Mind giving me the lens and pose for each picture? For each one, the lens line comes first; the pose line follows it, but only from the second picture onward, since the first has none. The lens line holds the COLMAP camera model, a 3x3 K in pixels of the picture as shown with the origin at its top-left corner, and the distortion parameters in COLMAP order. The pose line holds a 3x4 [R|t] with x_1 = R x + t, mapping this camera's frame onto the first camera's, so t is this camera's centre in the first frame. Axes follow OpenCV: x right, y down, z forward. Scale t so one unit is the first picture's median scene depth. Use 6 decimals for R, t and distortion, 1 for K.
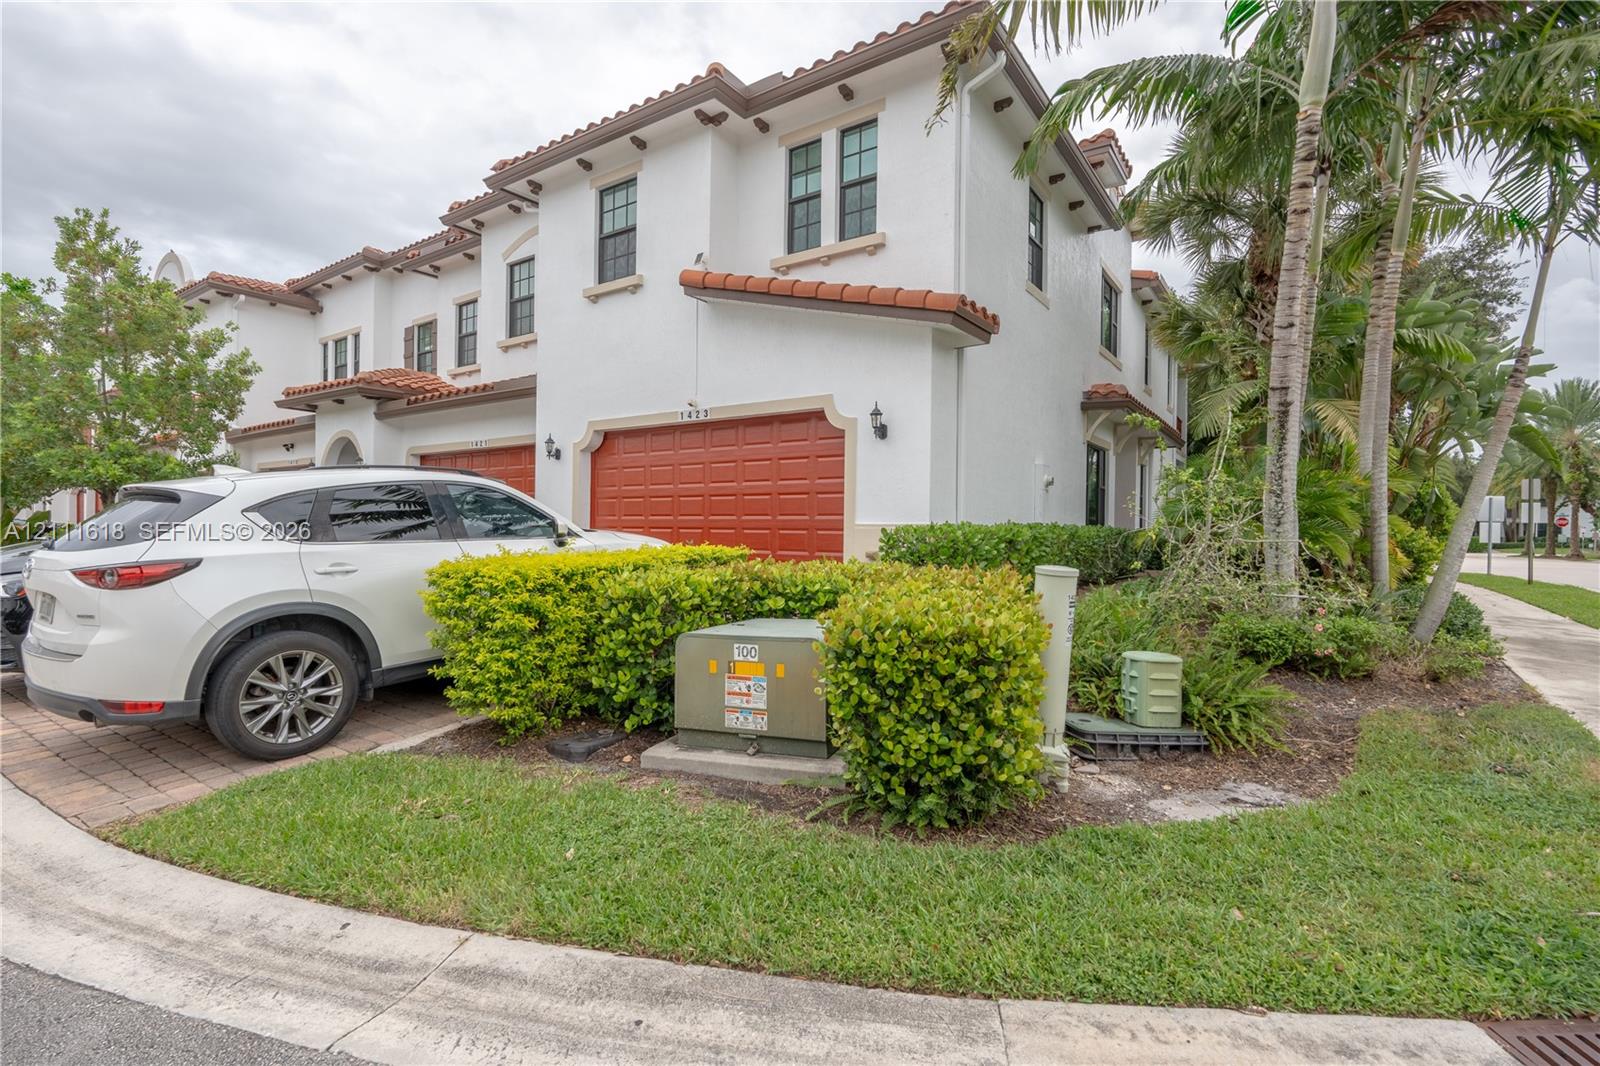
lens RADIAL K [[748.7, 0, 800.0], [0, 748.7, 533.0], [0, 0, 1]] dist [-0.001265, -0.000403]
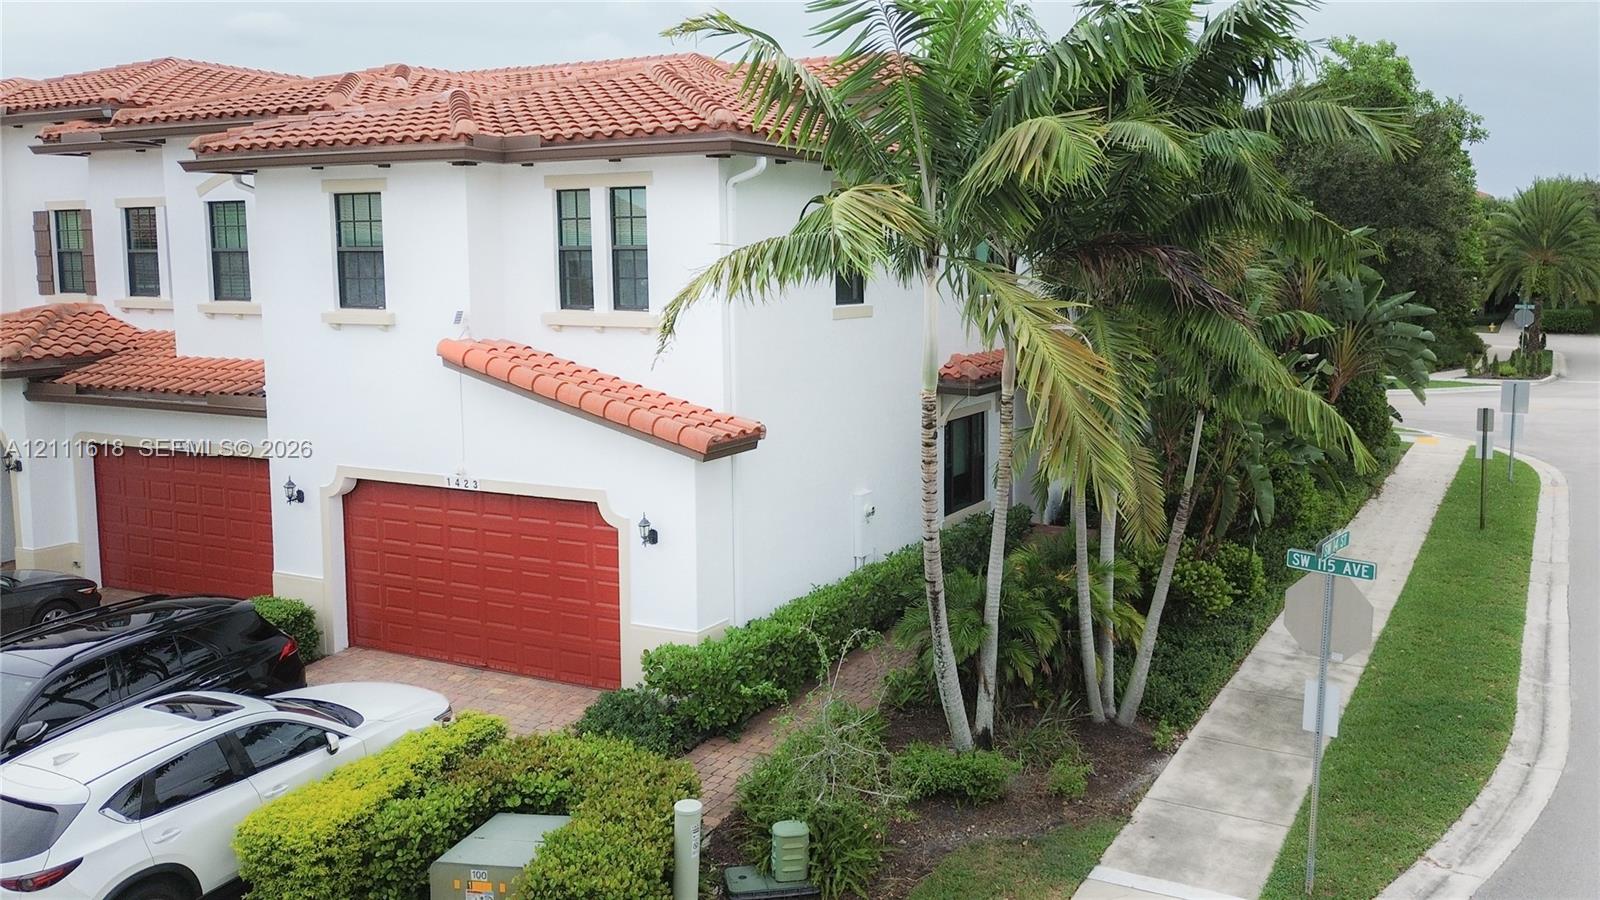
lens RADIAL K [[1273.3, 0, 884.6], [0, 1273.3, 406.4], [0, 0, 1]] dist [0.065806, -0.035433]
pose [[0.990211, -0.028356, 0.136669, 0.175266], [0.014917, 0.995038, 0.098371, -0.439672], [-0.138780, -0.095370, 0.985720, -0.673911]]
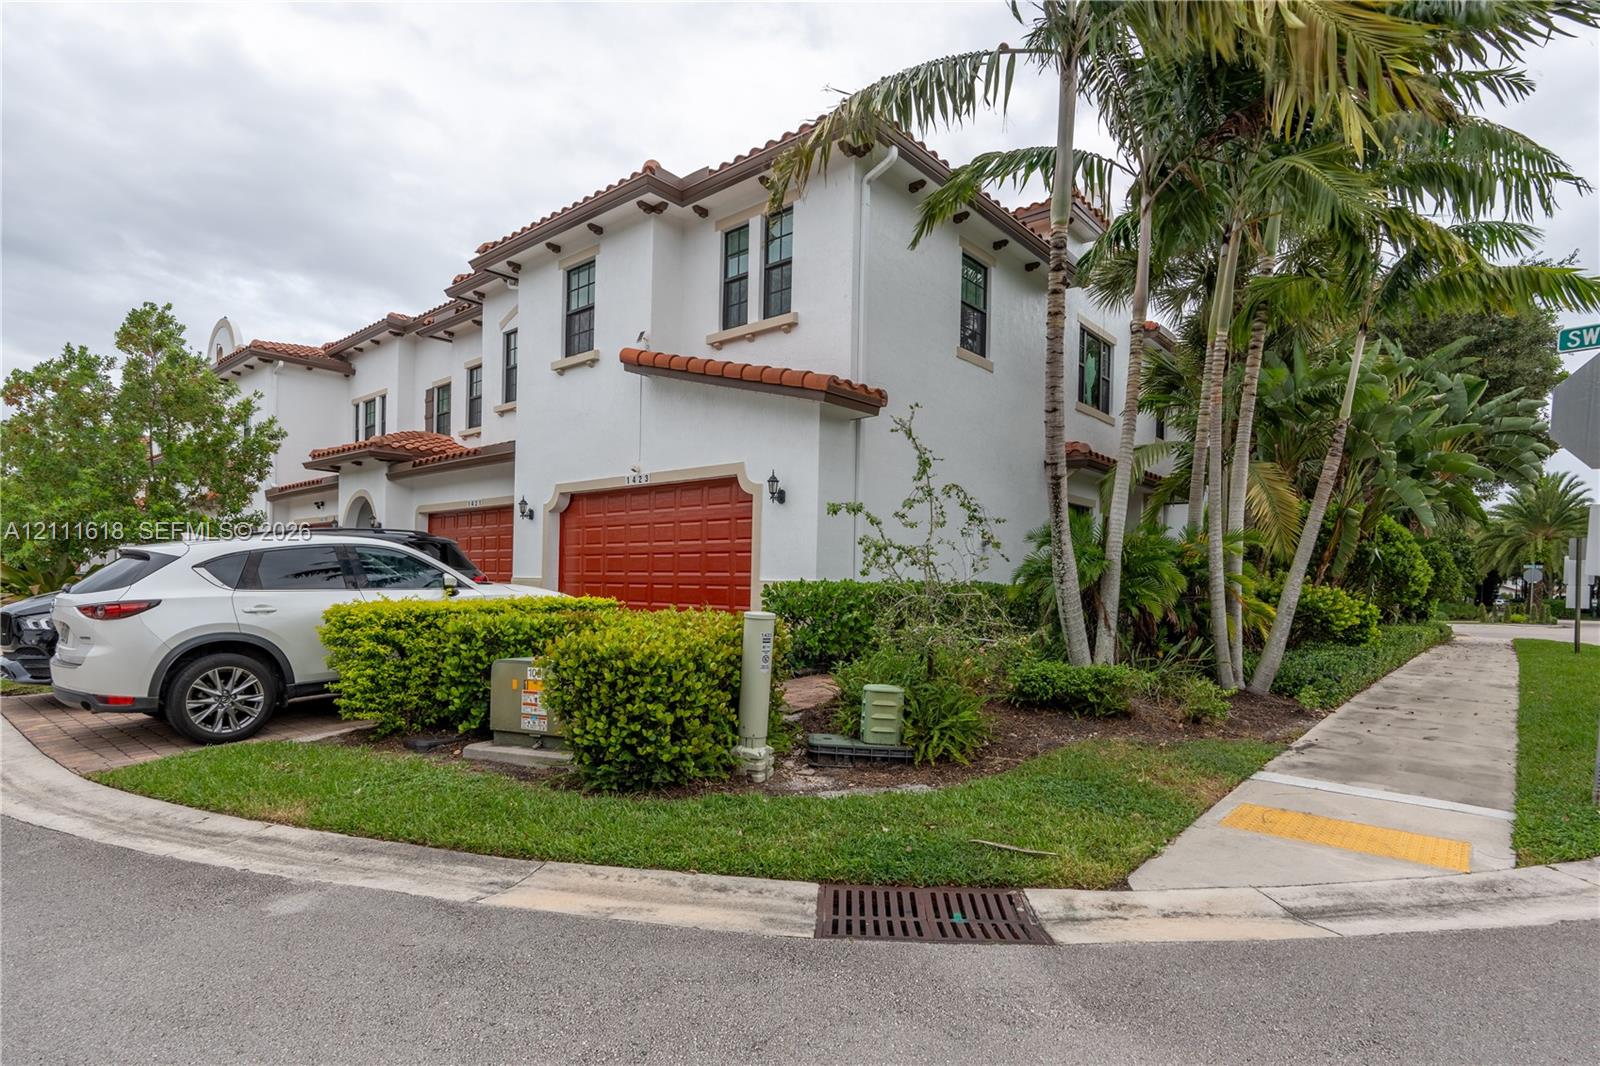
lens RADIAL K [[823.8, 0, 804.5], [0, 823.8, 593.0], [0, 0, 1]] dist [-0.001156, -0.001252]
pose [[0.994889, 0.008239, -0.100641, 0.246508], [-0.008055, 0.999965, 0.002228, 0.003263], [0.100656, -0.001406, 0.994920, -0.187869]]
